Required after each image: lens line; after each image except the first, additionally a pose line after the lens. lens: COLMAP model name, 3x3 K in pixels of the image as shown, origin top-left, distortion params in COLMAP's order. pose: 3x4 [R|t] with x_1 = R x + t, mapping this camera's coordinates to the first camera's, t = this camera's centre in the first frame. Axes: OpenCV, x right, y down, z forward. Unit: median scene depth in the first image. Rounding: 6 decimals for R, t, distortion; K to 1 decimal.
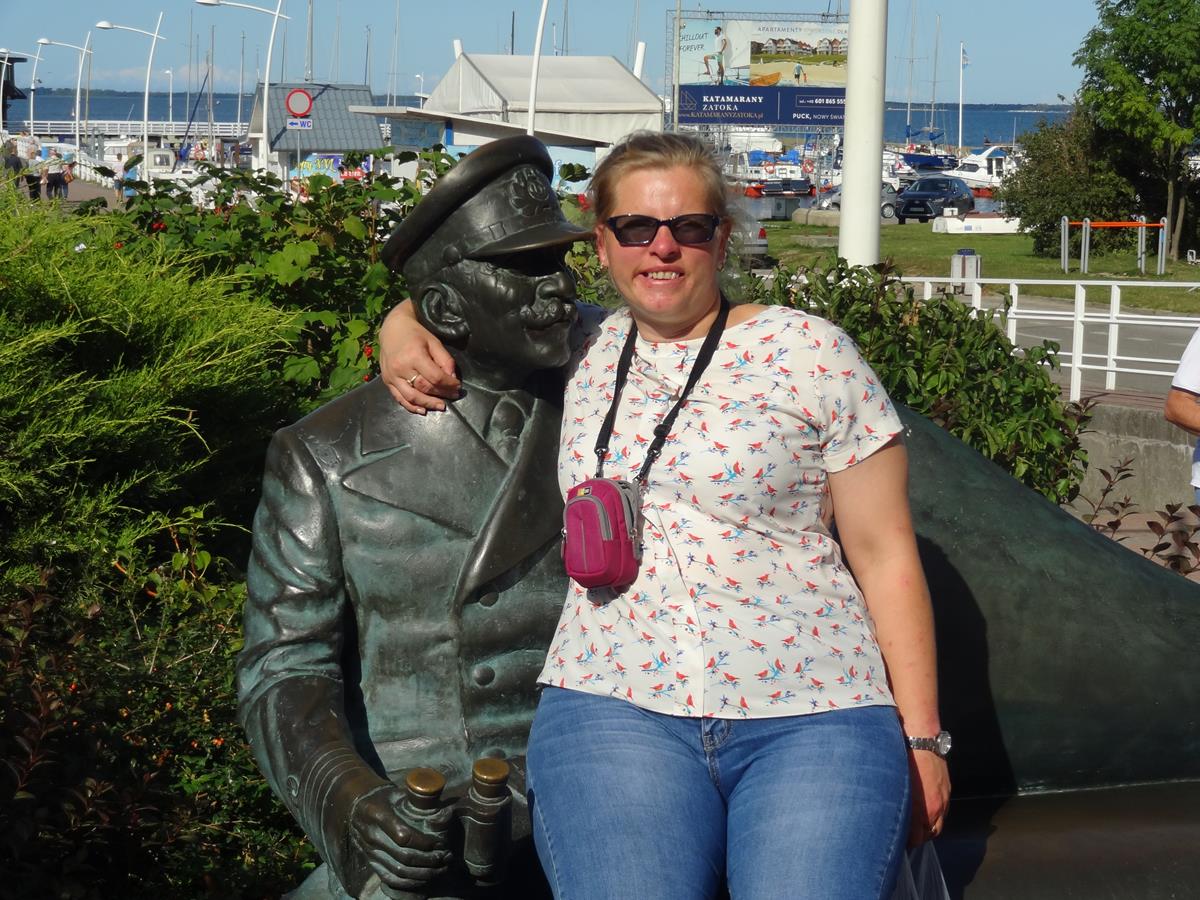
lens RADIAL K [[2327.8, 0, 599.2], [0, 2327.8, 449.8], [0, 0, 1]] dist [-0.025983, 0.000000]
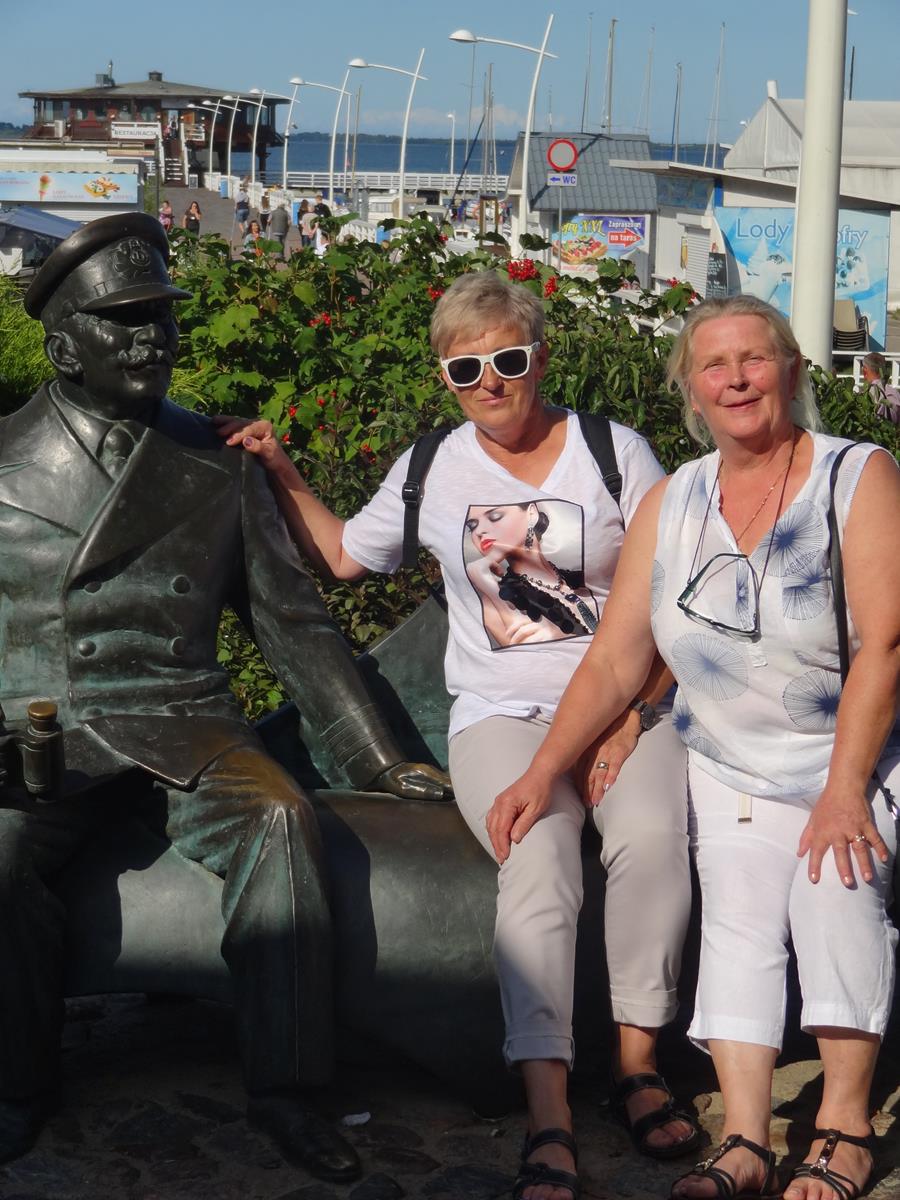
lens RADIAL K [[2766.6, 0, 450.5], [0, 2766.6, 600.4], [0, 0, 1]] dist [-0.059086, 0.000000]
pose [[0.983372, 0.034911, -0.178218, 0.398609], [-0.032713, 0.999348, 0.015258, 0.042137], [0.178634, -0.009174, 0.983873, -0.410360]]
